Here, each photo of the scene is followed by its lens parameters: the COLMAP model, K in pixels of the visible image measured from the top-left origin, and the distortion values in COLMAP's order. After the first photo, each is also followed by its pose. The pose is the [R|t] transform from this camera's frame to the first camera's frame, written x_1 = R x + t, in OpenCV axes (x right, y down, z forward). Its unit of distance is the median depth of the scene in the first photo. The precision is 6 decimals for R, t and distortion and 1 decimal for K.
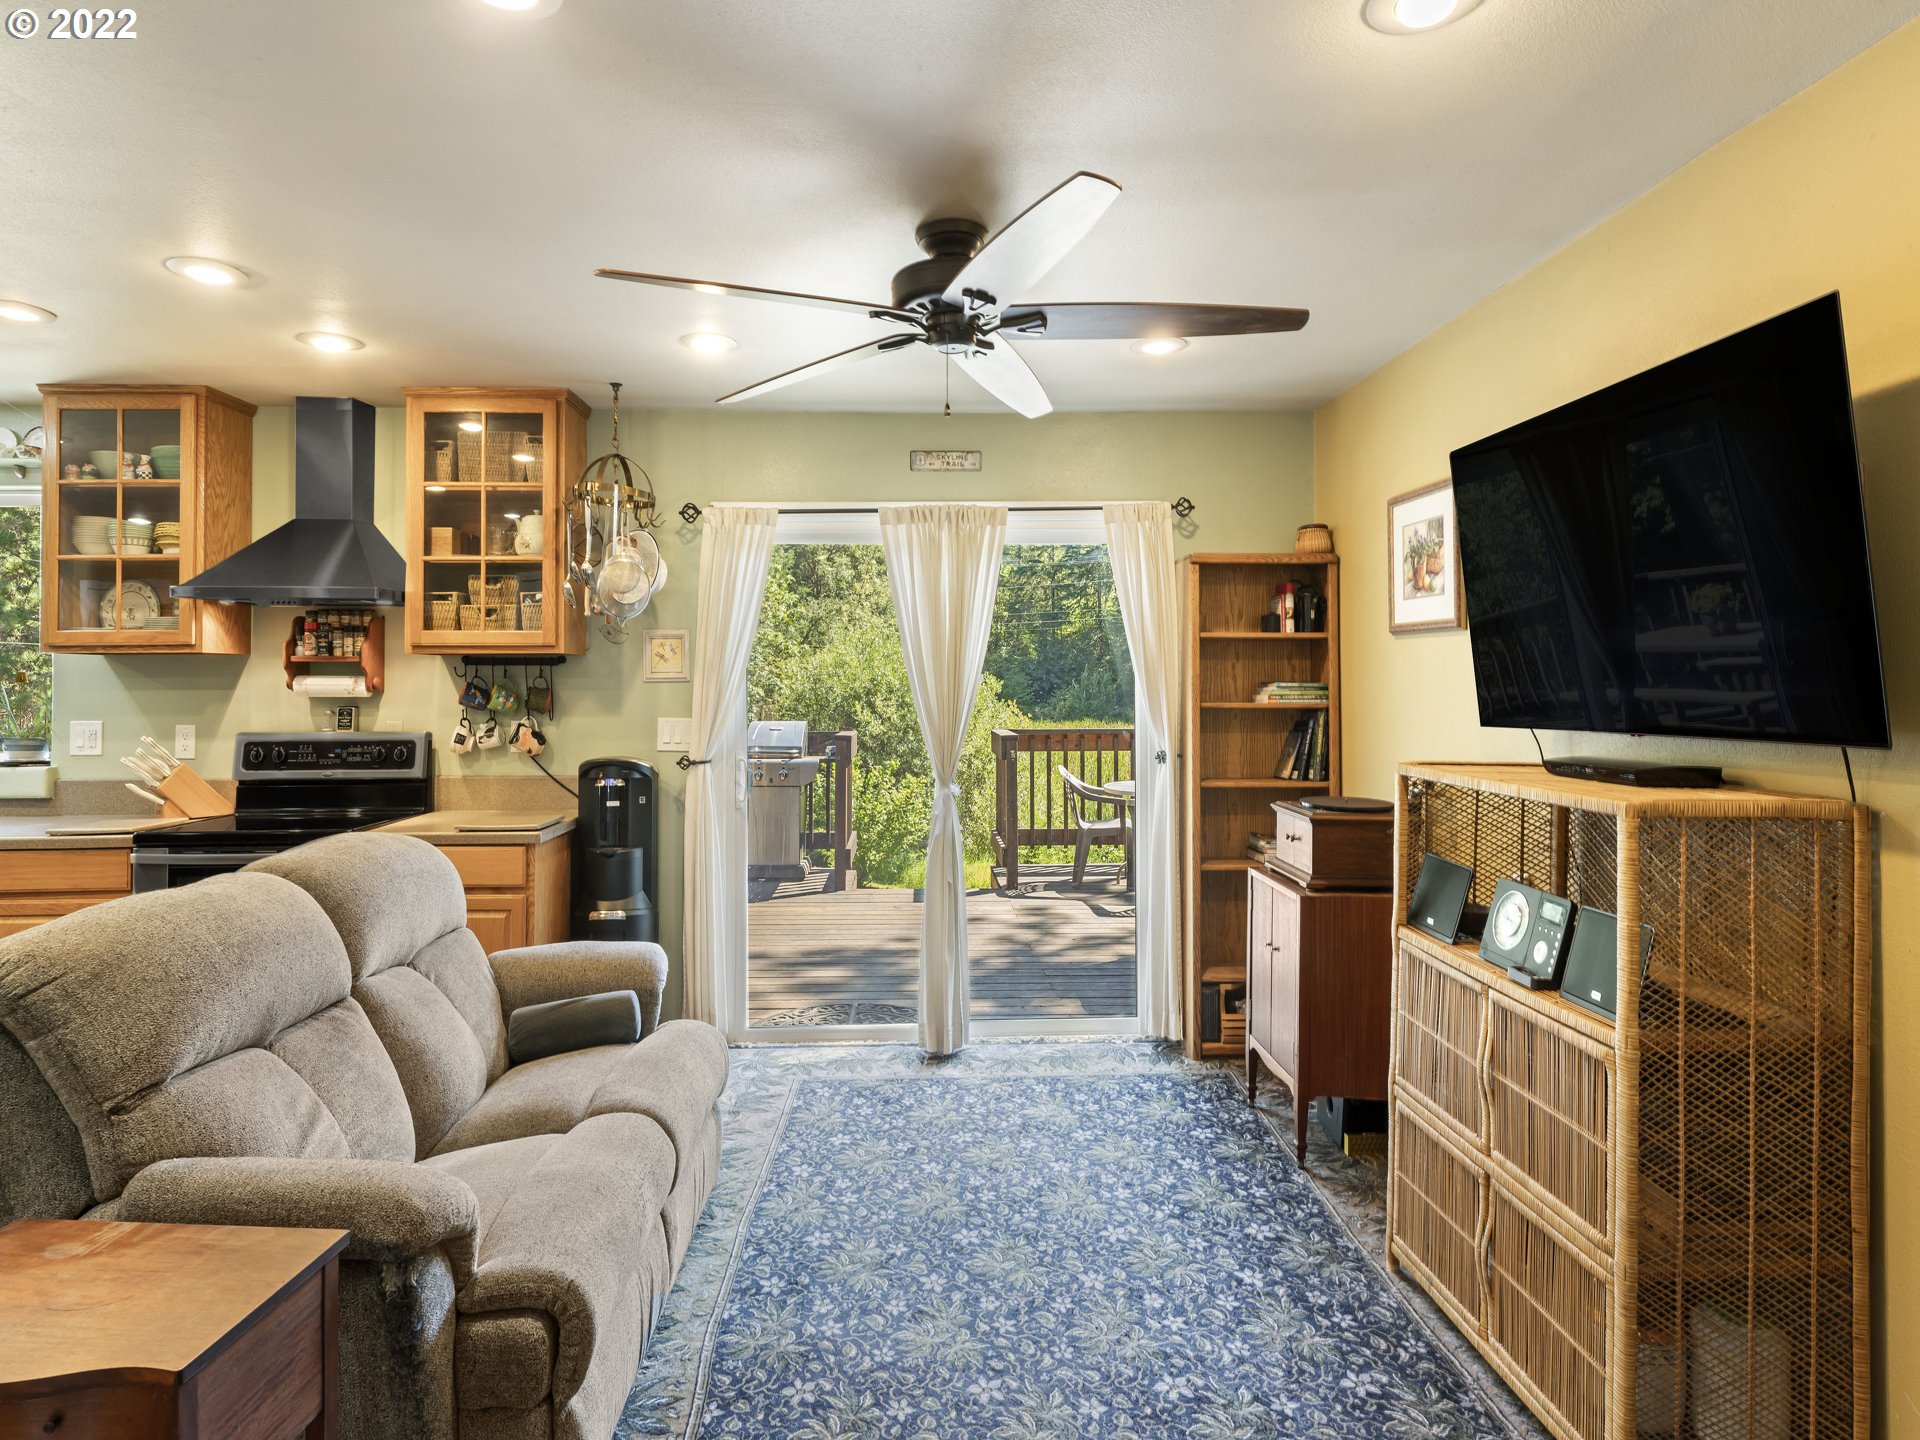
lens RADIAL K [[1043.5, 0, 946.8], [0, 1043.5, 670.0], [0, 0, 1]] dist [-0.004359, 0.000500]
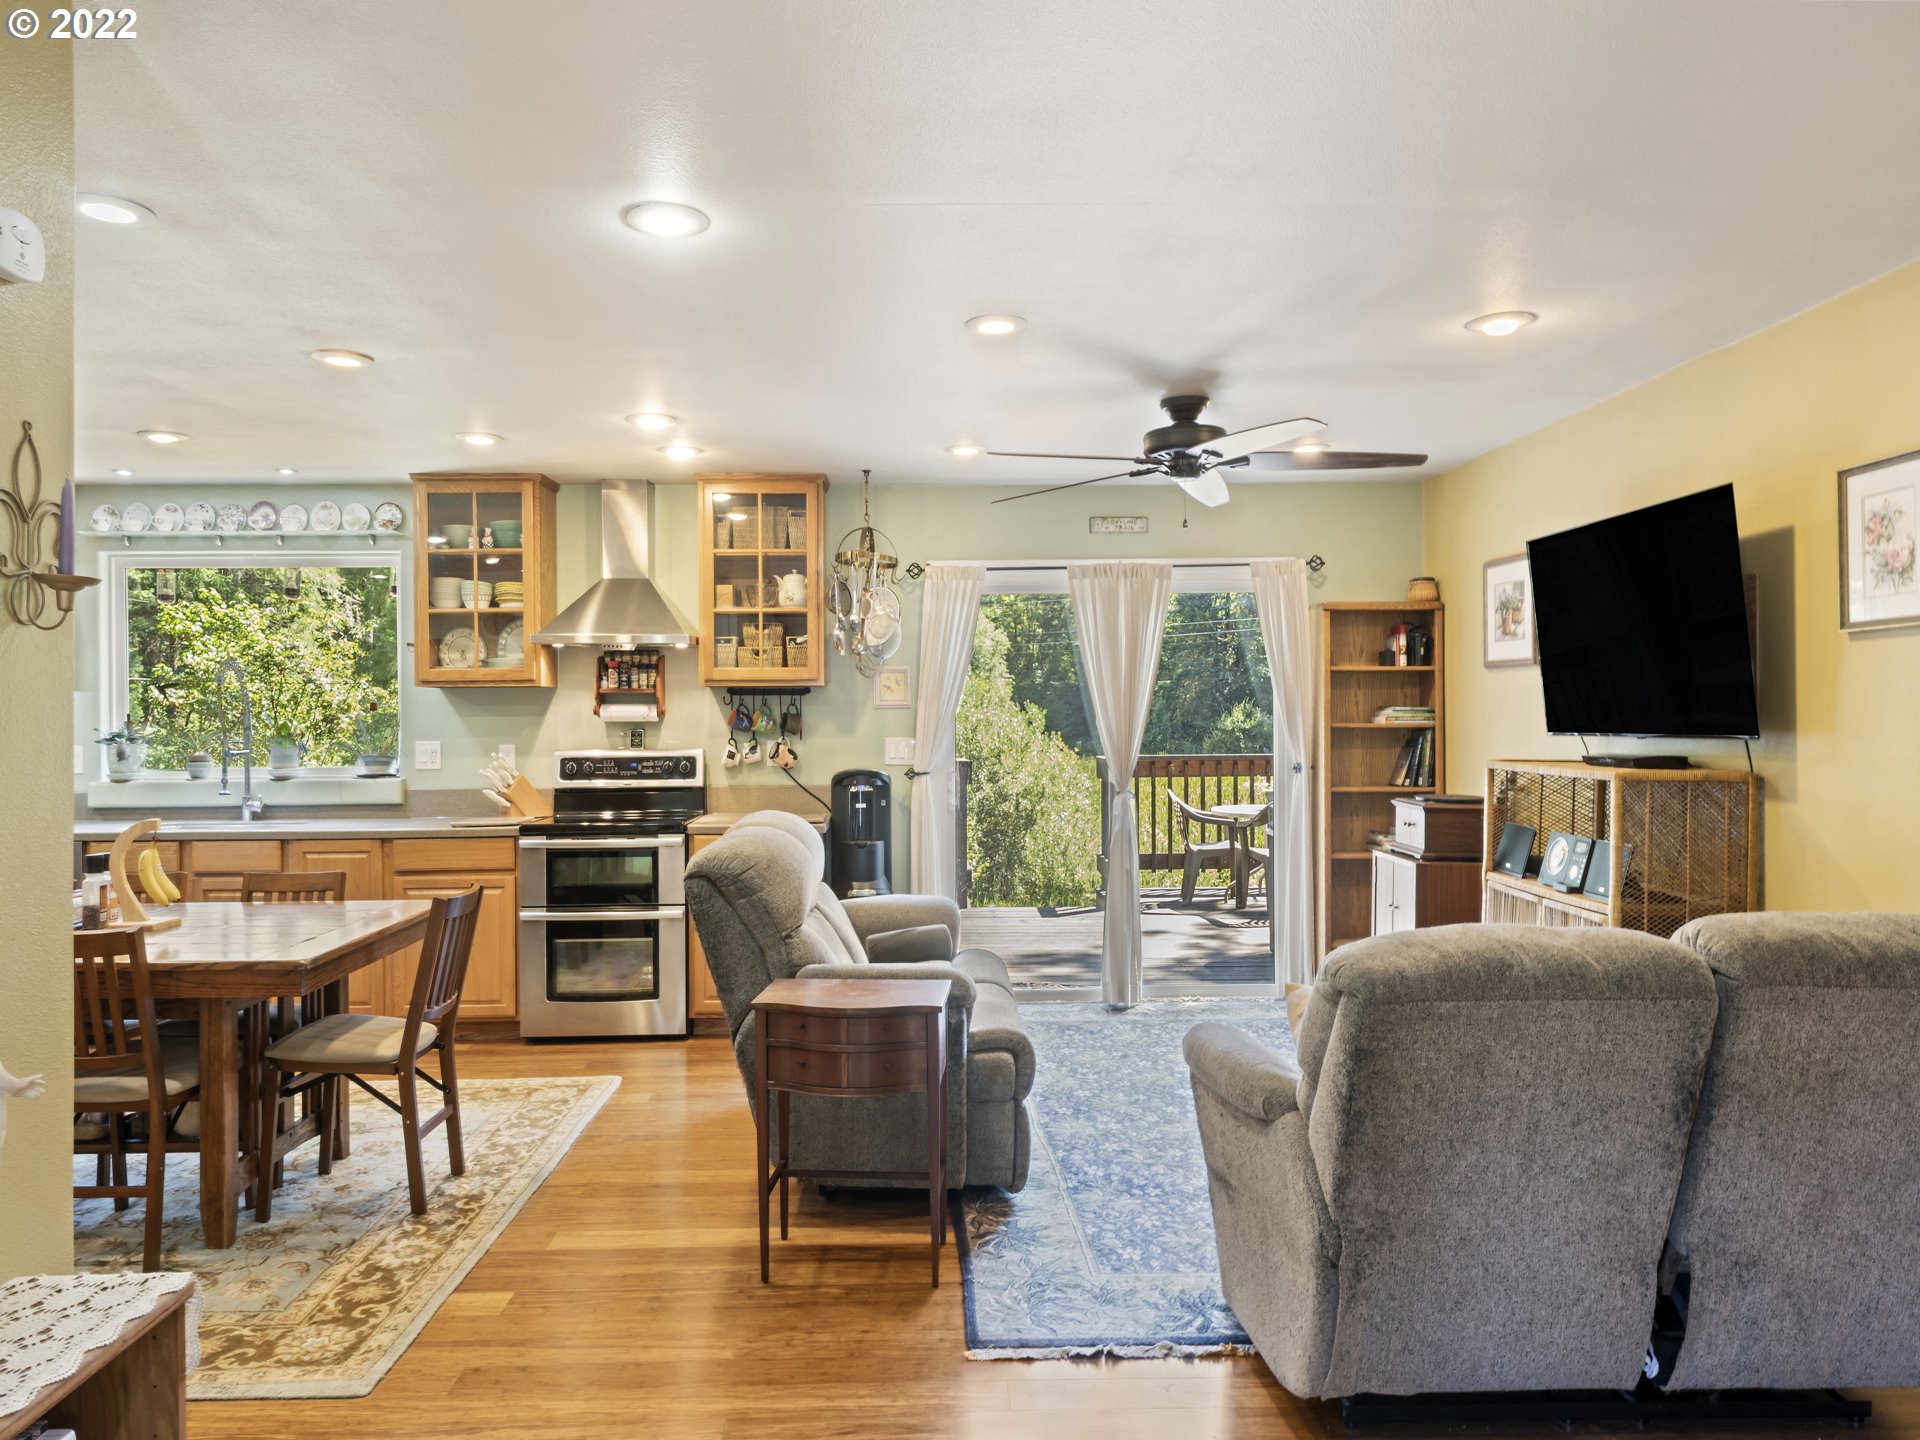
lens RADIAL K [[1236.1, 0, 960.0], [0, 1236.1, 720.0], [0, 0, 1]] dist [-0.001013, -0.001887]
pose [[0.999965, -0.003684, -0.007479, -0.185592], [0.003818, 0.999832, 0.017919, -0.000406], [0.007412, -0.017947, 0.999811, -0.467625]]
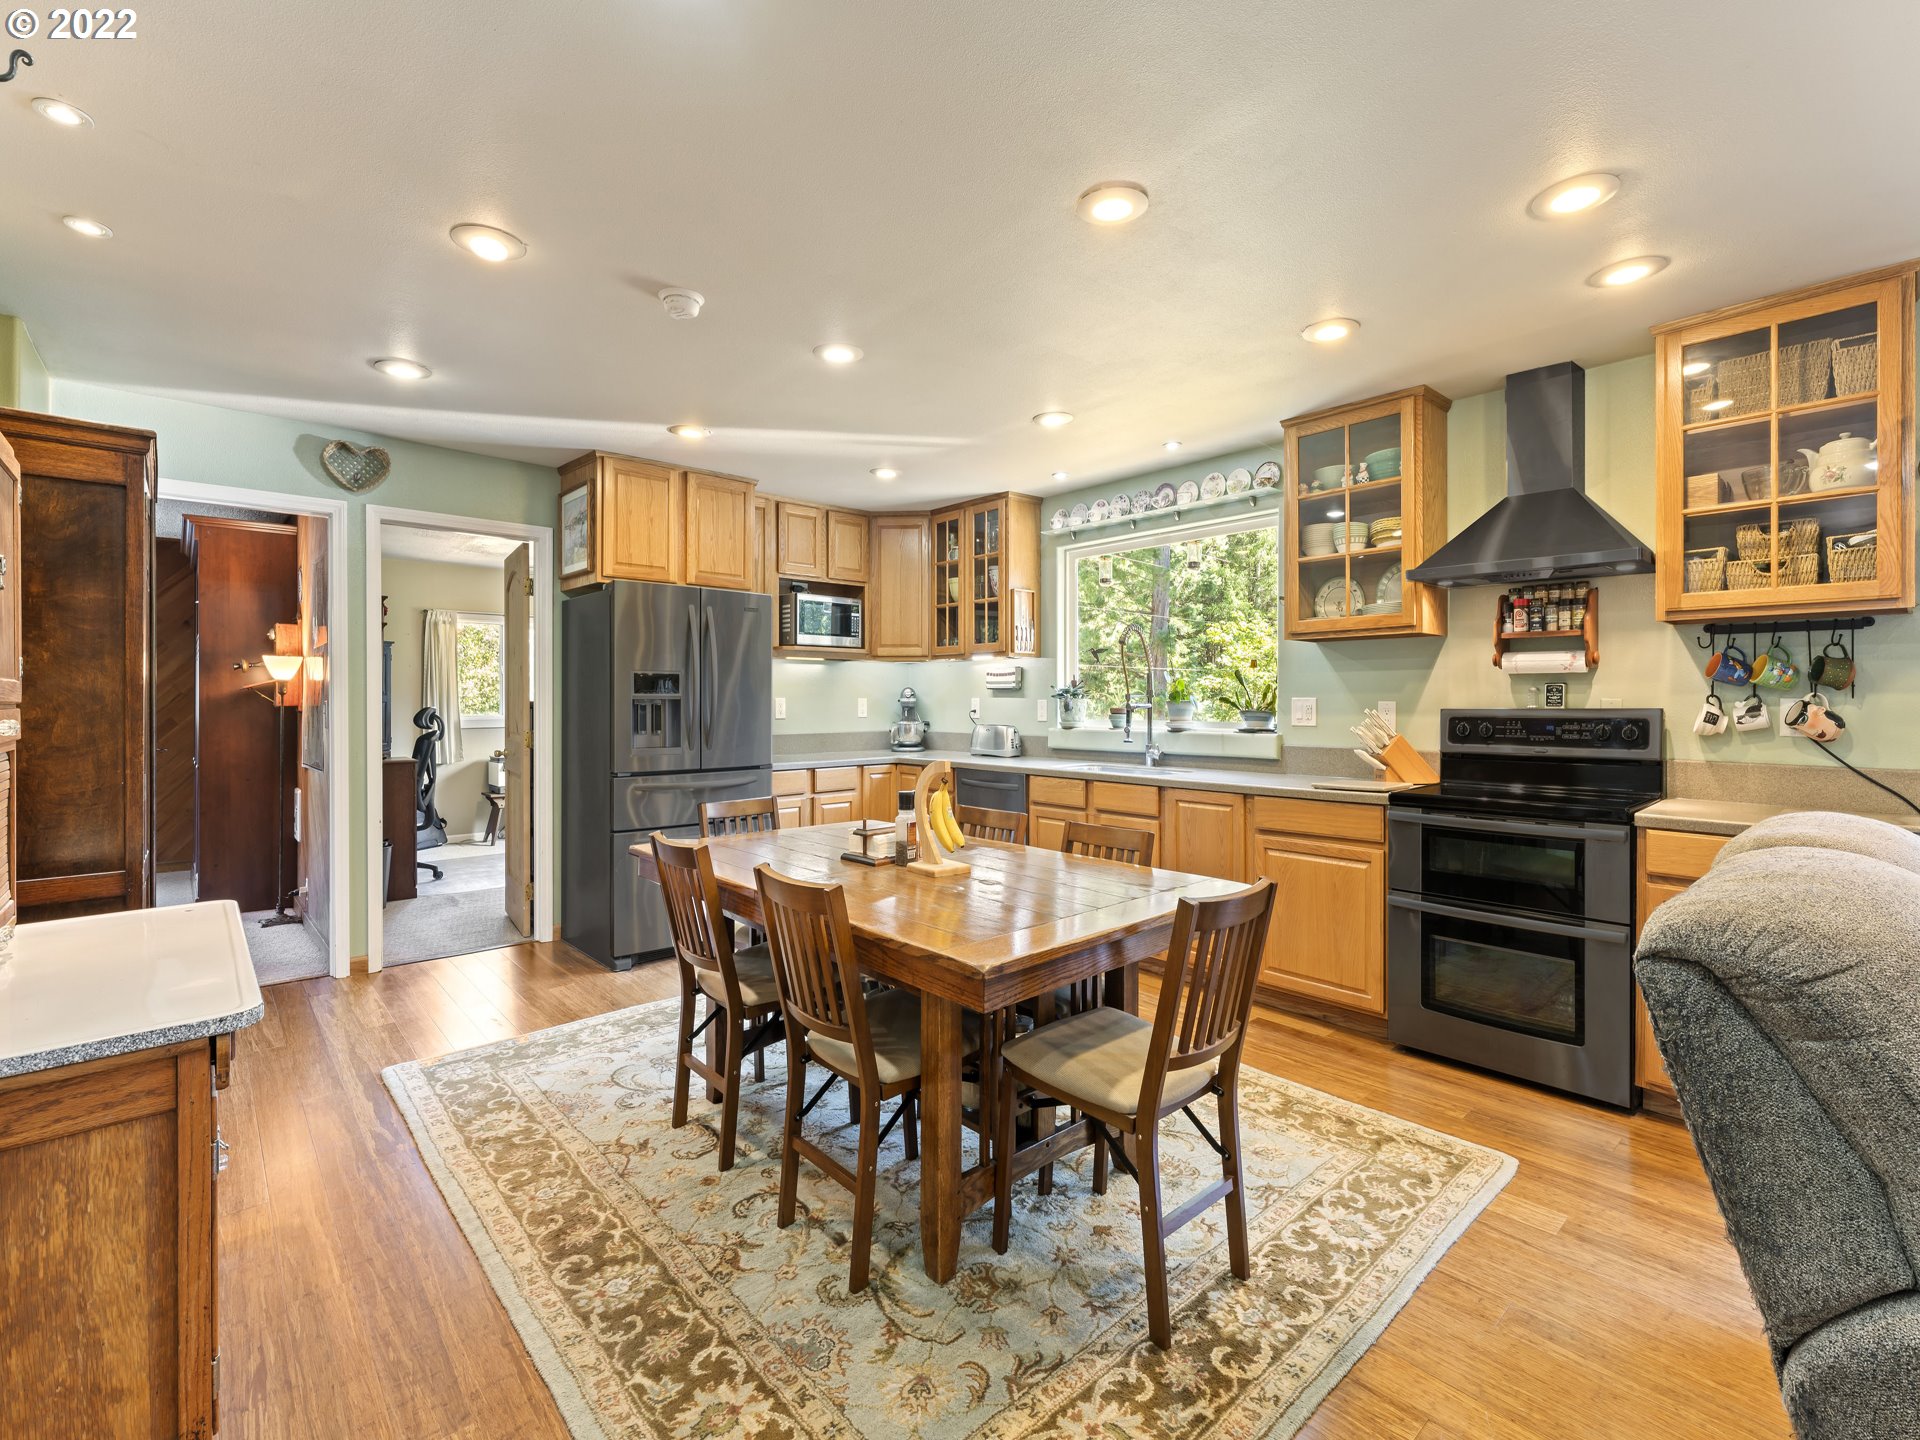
lens RADIAL K [[863.0, 0, 947.4], [0, 863.0, 699.4], [0, 0, 1]] dist [0.001400, -0.000377]
pose [[0.628372, 0.001950, -0.777911, -0.308281], [0.009887, 0.999896, 0.010493, 0.036793], [0.777850, -0.014285, 0.628287, 0.045384]]
